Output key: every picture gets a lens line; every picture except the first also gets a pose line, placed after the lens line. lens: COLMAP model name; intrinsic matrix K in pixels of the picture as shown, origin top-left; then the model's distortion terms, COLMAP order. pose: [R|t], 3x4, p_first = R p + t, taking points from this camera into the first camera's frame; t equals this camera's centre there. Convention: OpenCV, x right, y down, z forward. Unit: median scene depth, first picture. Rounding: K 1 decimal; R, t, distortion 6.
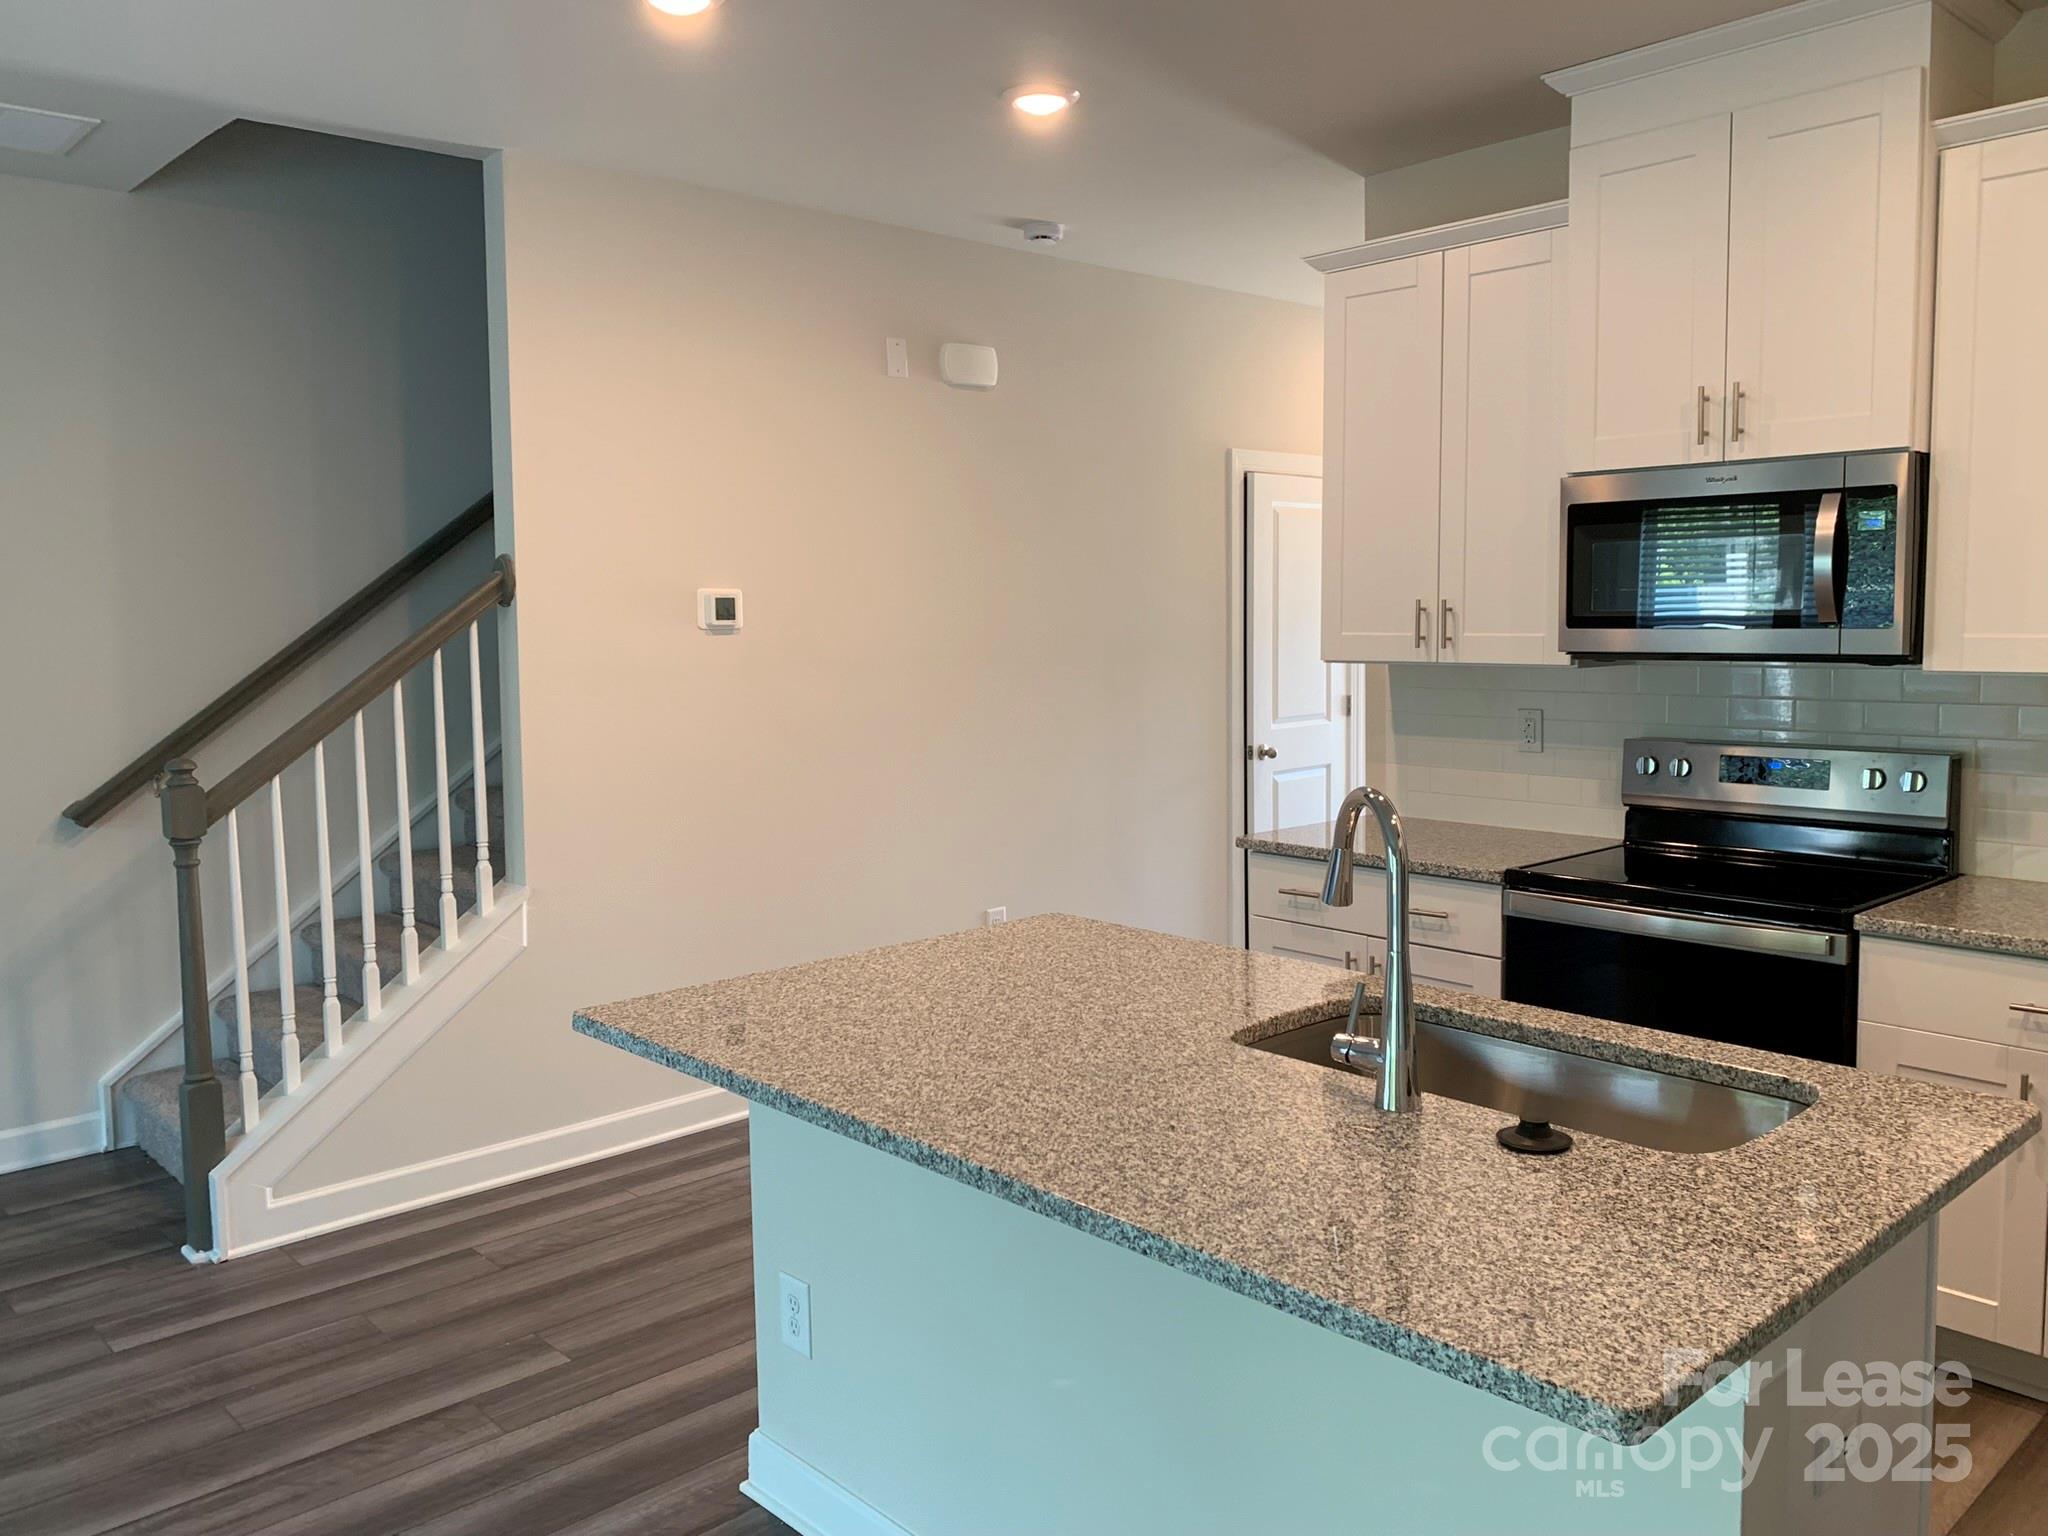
lens RADIAL K [[1583.2, 0, 1023.3], [0, 1583.2, 722.9], [0, 0, 1]] dist [0.041018, -0.001005]
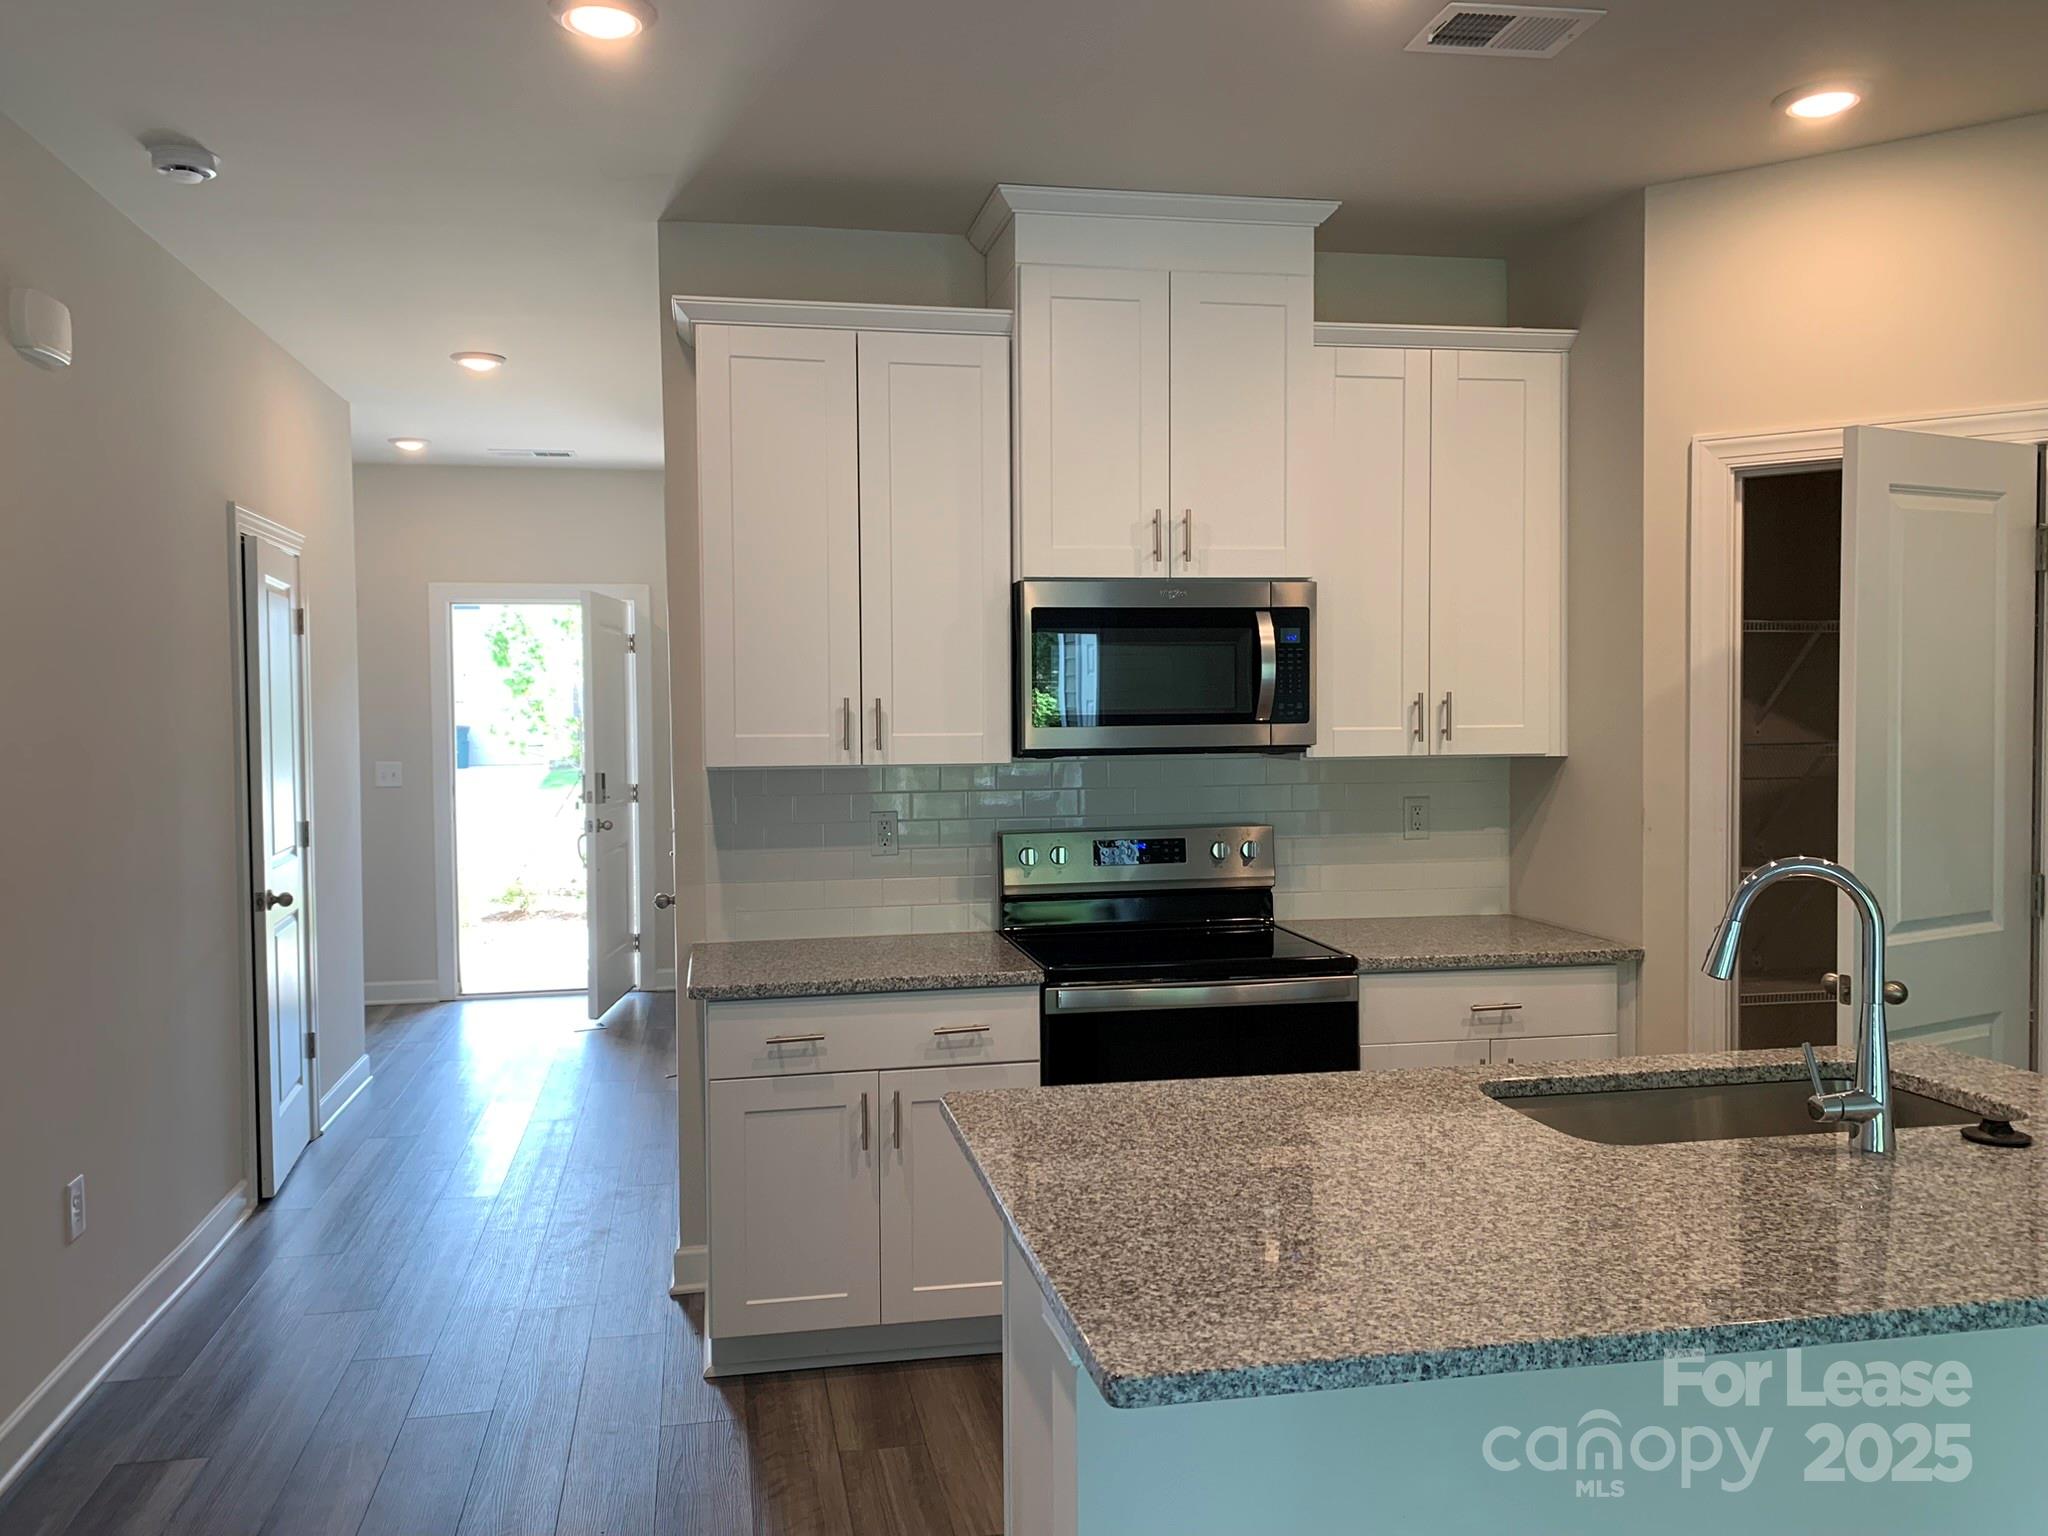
lens RADIAL K [[1573.6, 0, 1024.0], [0, 1573.6, 768.0], [0, 0, 1]] dist [0.026109, -0.004810]
pose [[0.527363, -0.027824, 0.849184, -0.607539], [0.065201, 0.997842, -0.007797, -0.029942], [-0.847134, 0.059480, 0.528039, 0.550928]]
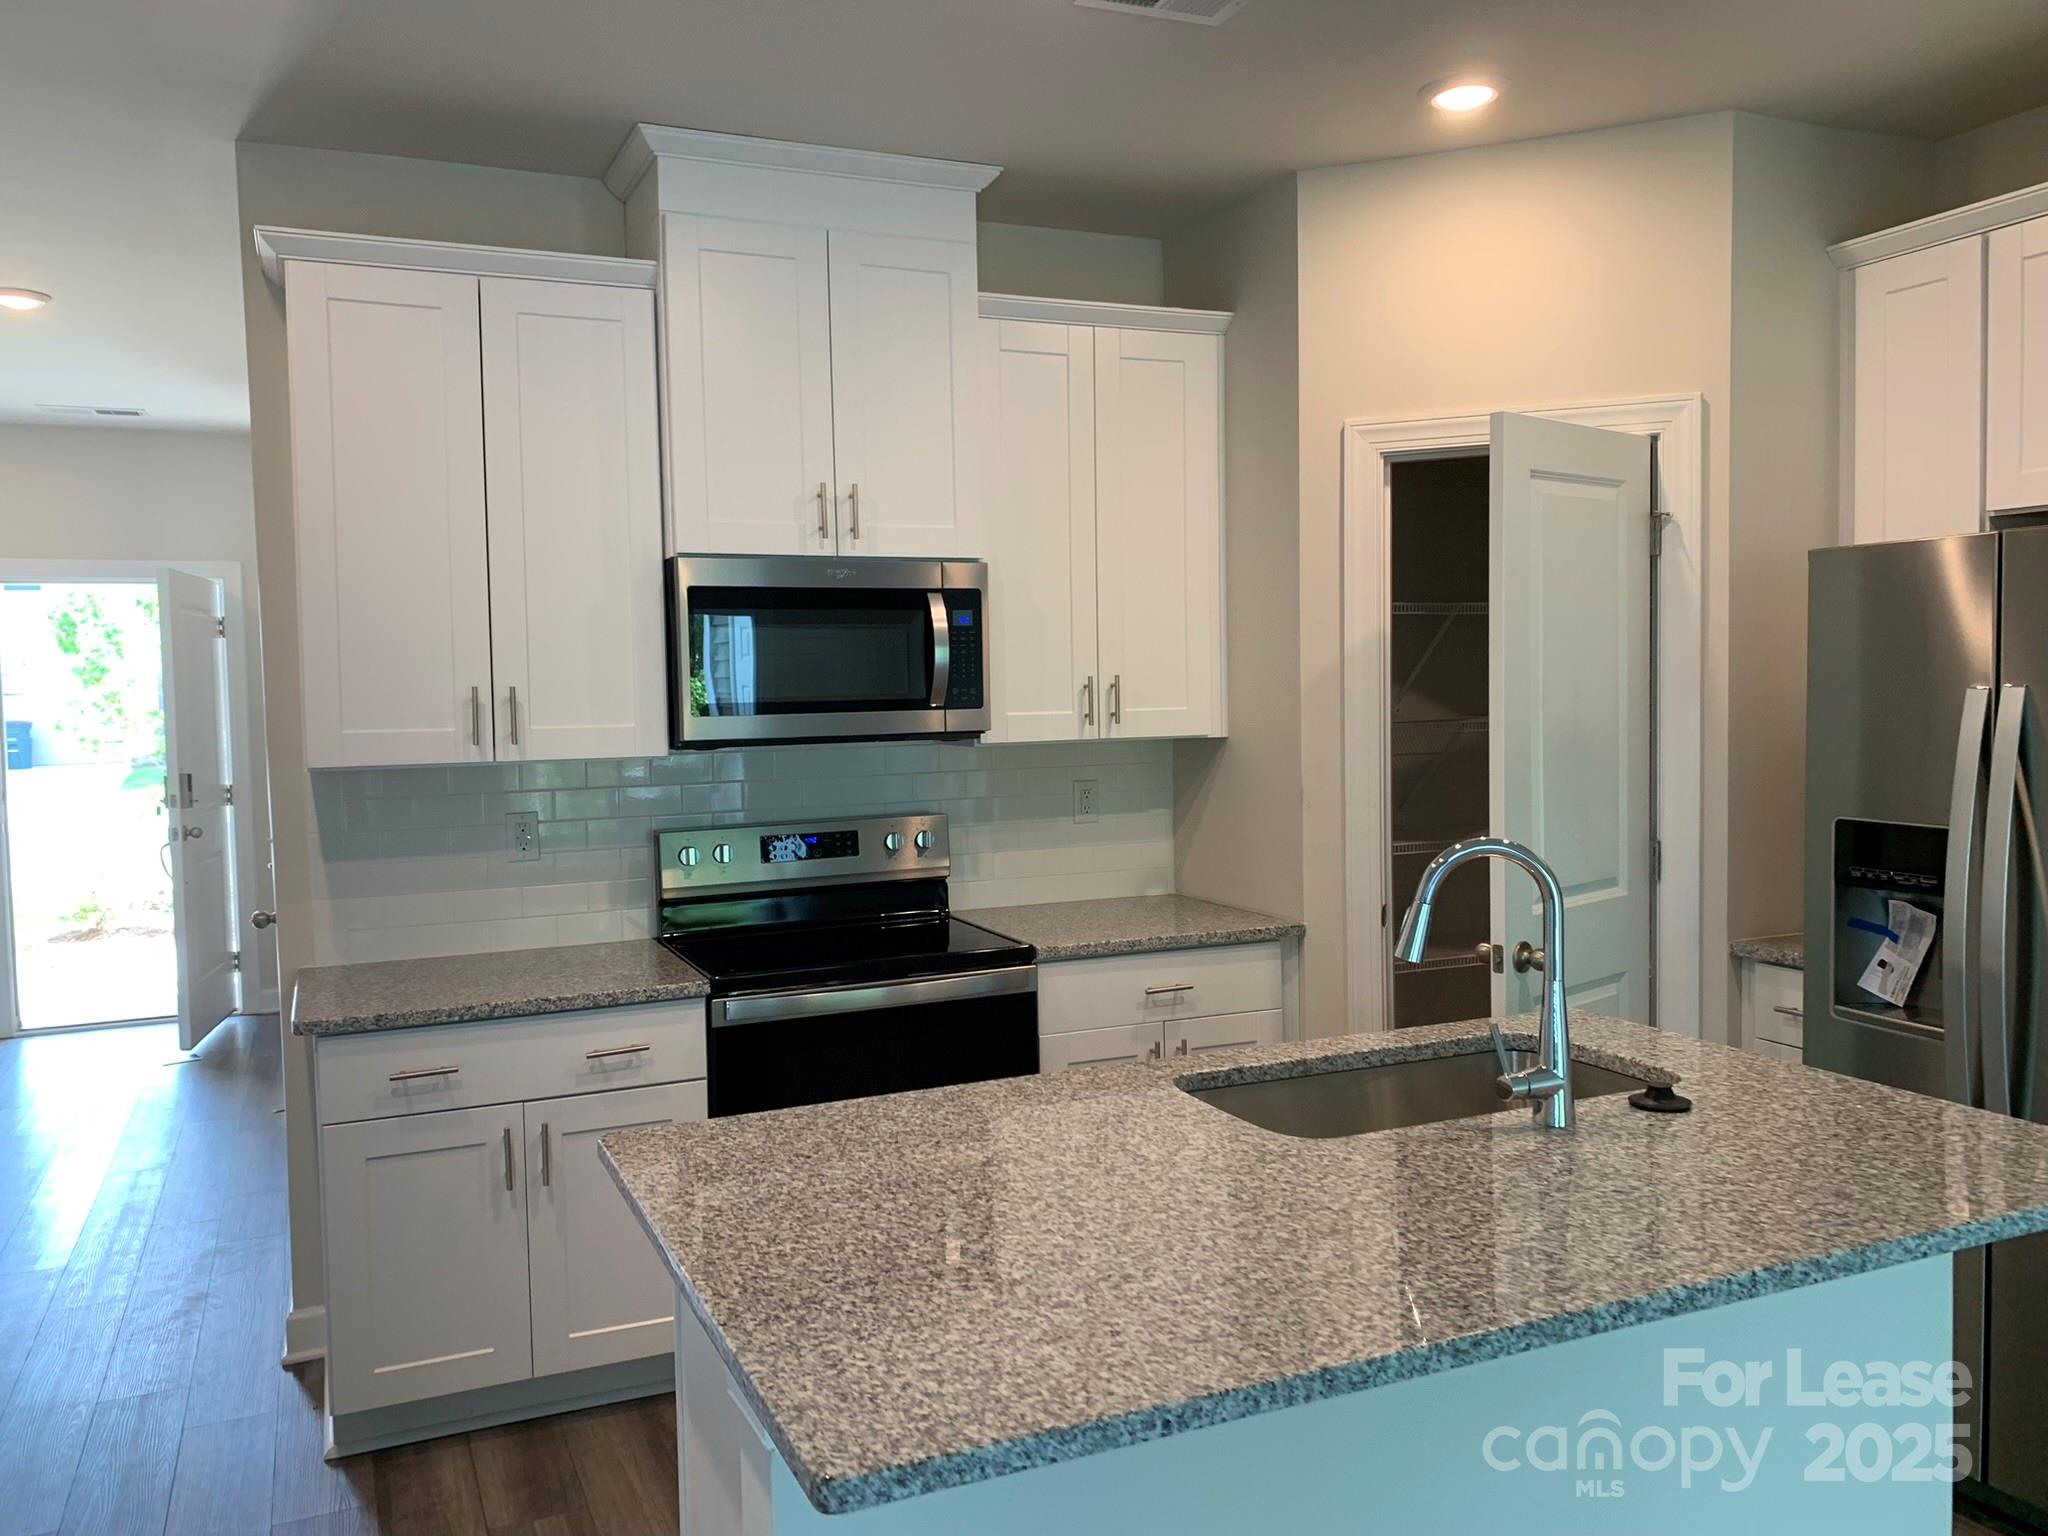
lens RADIAL K [[1574.9, 0, 1024.0], [0, 1574.9, 768.0], [0, 0, 1]] dist [0.017052, -0.008943]
pose [[0.328313, -0.046442, 0.943427, -0.557566], [0.084950, 0.996195, 0.019477, -0.035346], [-0.940741, 0.073750, 0.331009, 0.589934]]
